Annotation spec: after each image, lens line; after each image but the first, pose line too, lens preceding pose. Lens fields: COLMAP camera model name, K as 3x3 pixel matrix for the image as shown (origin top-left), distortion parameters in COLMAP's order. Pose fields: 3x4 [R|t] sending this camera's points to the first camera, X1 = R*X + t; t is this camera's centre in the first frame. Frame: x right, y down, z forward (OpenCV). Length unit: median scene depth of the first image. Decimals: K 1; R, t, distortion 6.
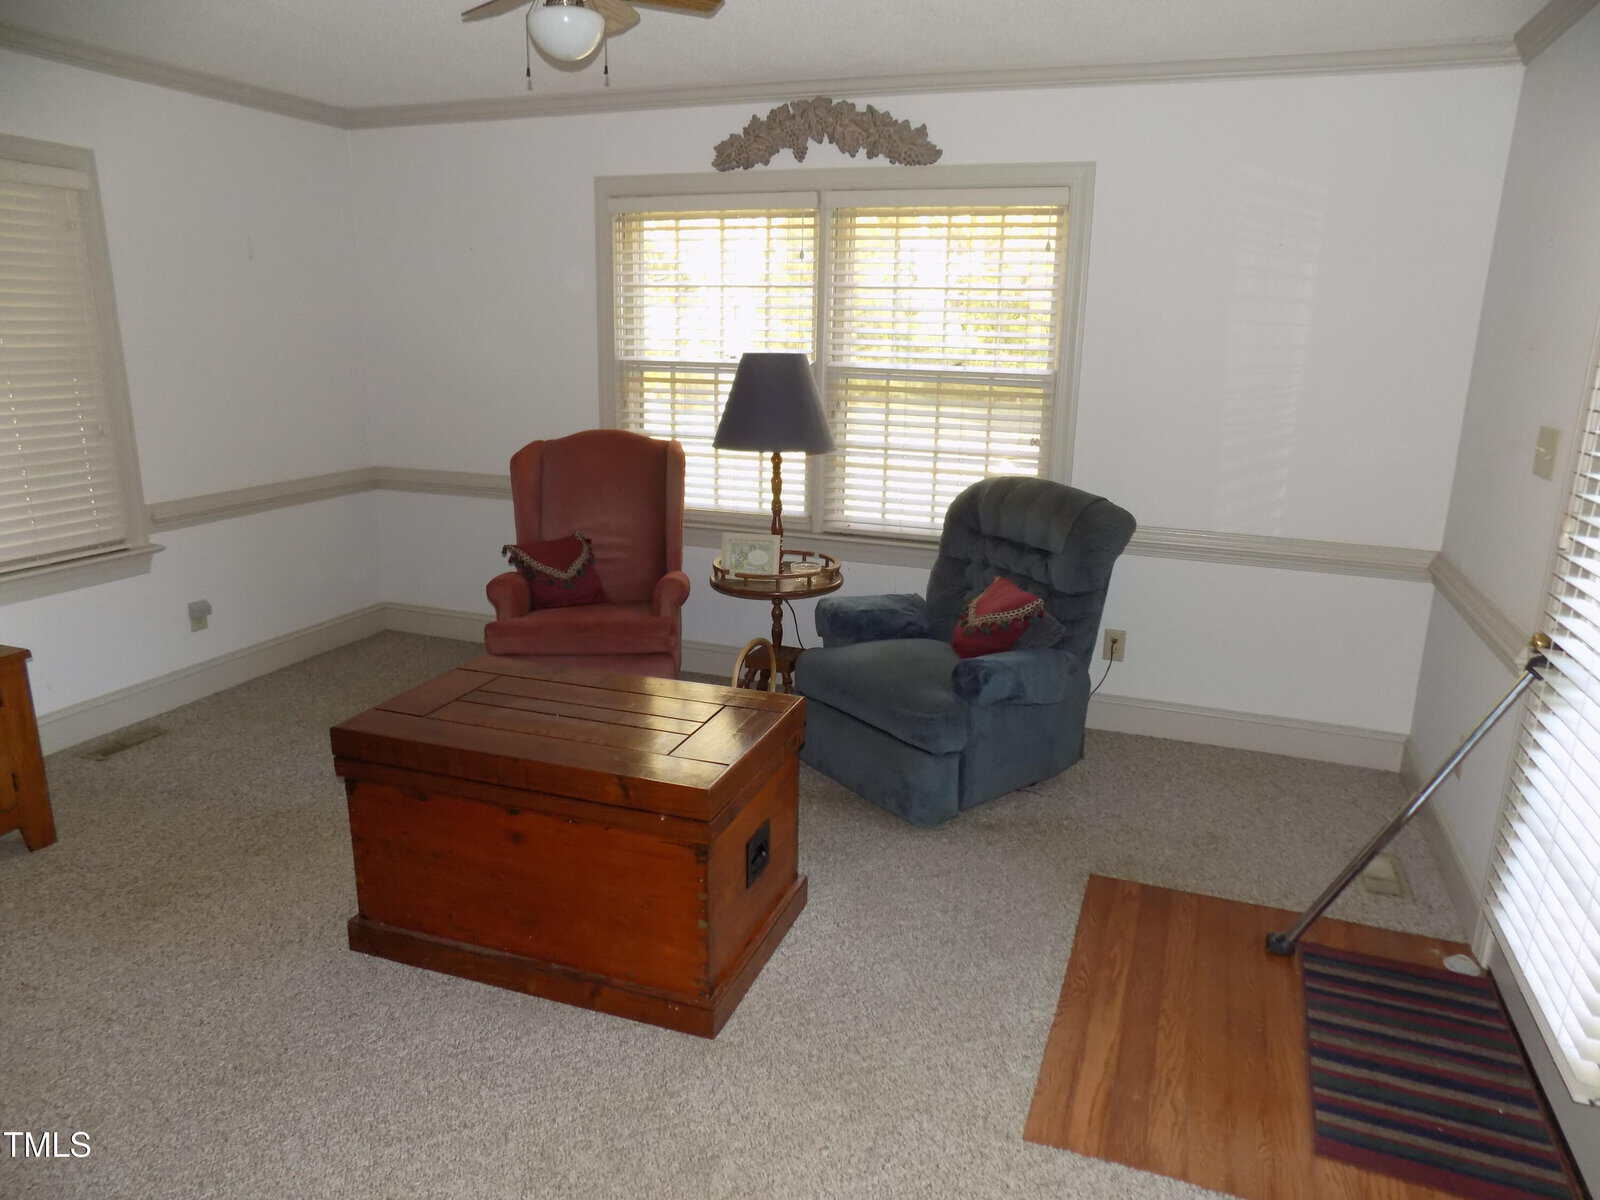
lens RADIAL K [[1070.4, 0, 800.0], [0, 1070.4, 600.0], [0, 0, 1]] dist [-0.087246, 0.063488]
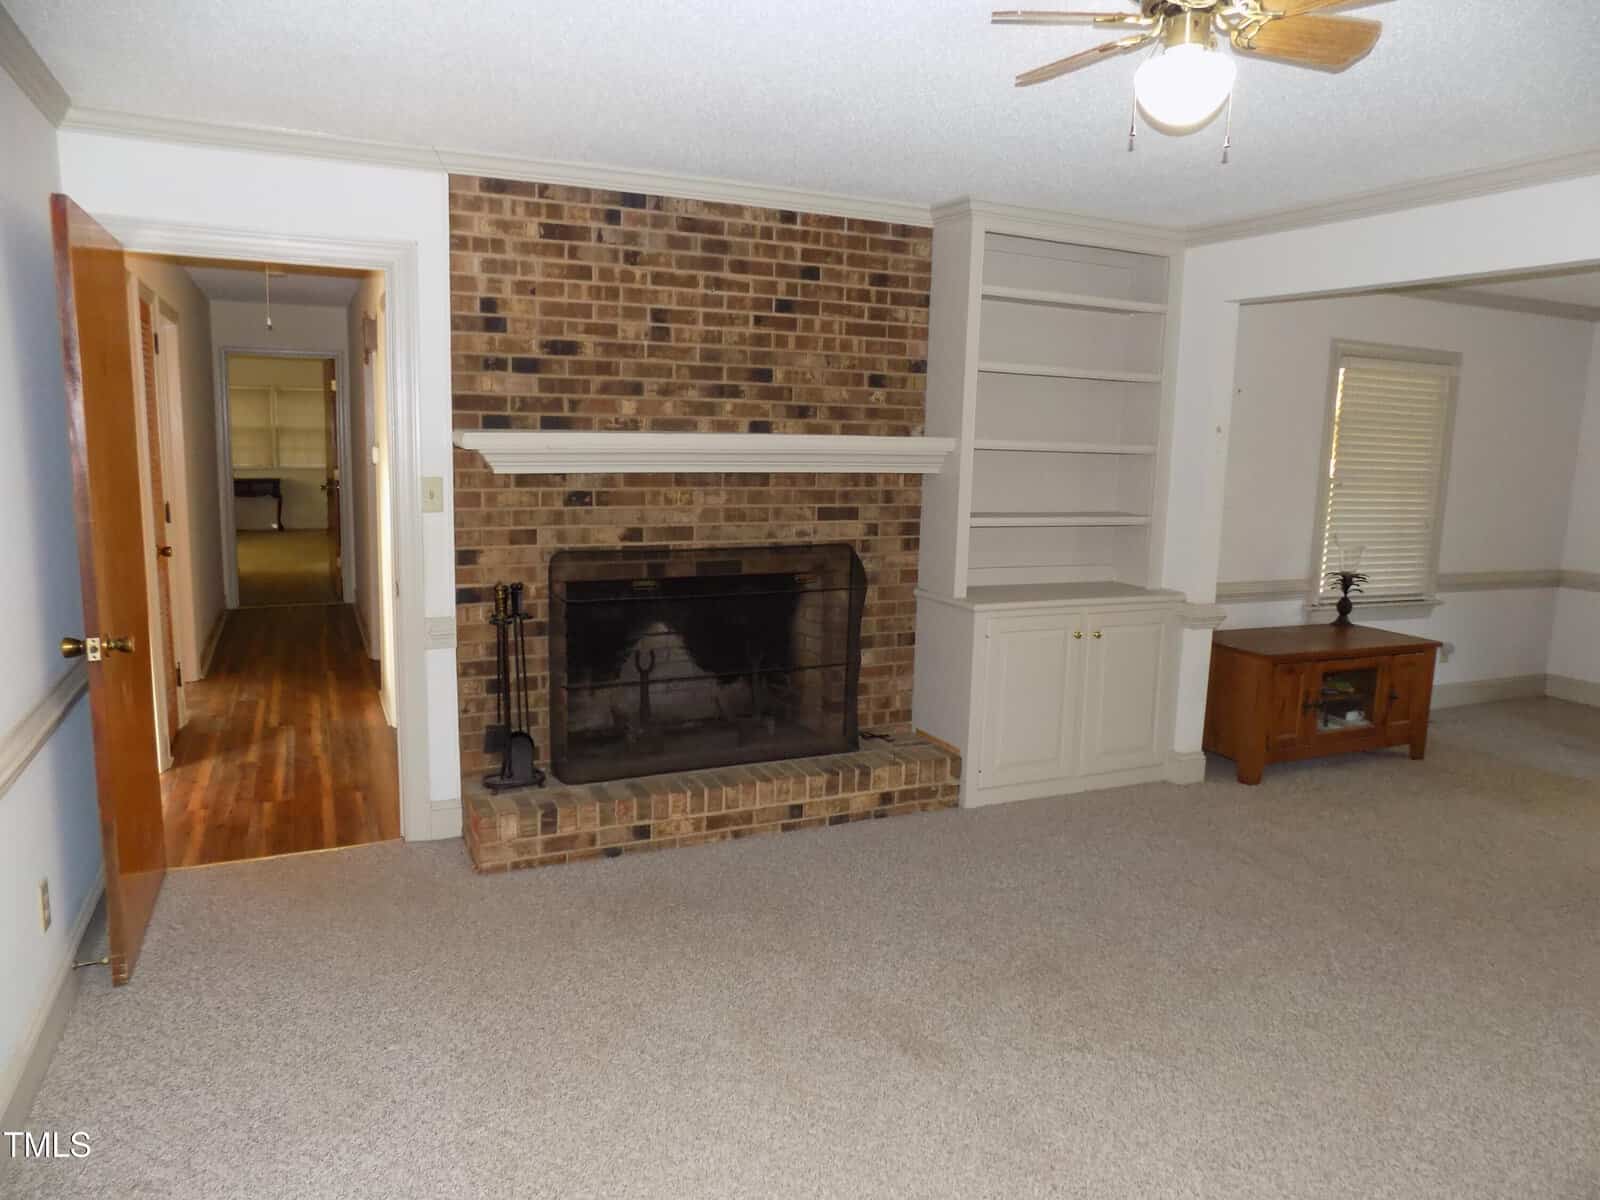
lens RADIAL K [[1123.3, 0, 779.0], [0, 1123.3, 563.6], [0, 0, 1]] dist [-0.086212, 0.092300]
pose [[0.719969, 0.105675, -0.685914, -0.211056], [-0.202838, 0.977225, -0.062354, 0.186640], [0.663703, 0.184022, 0.725006, -0.794772]]
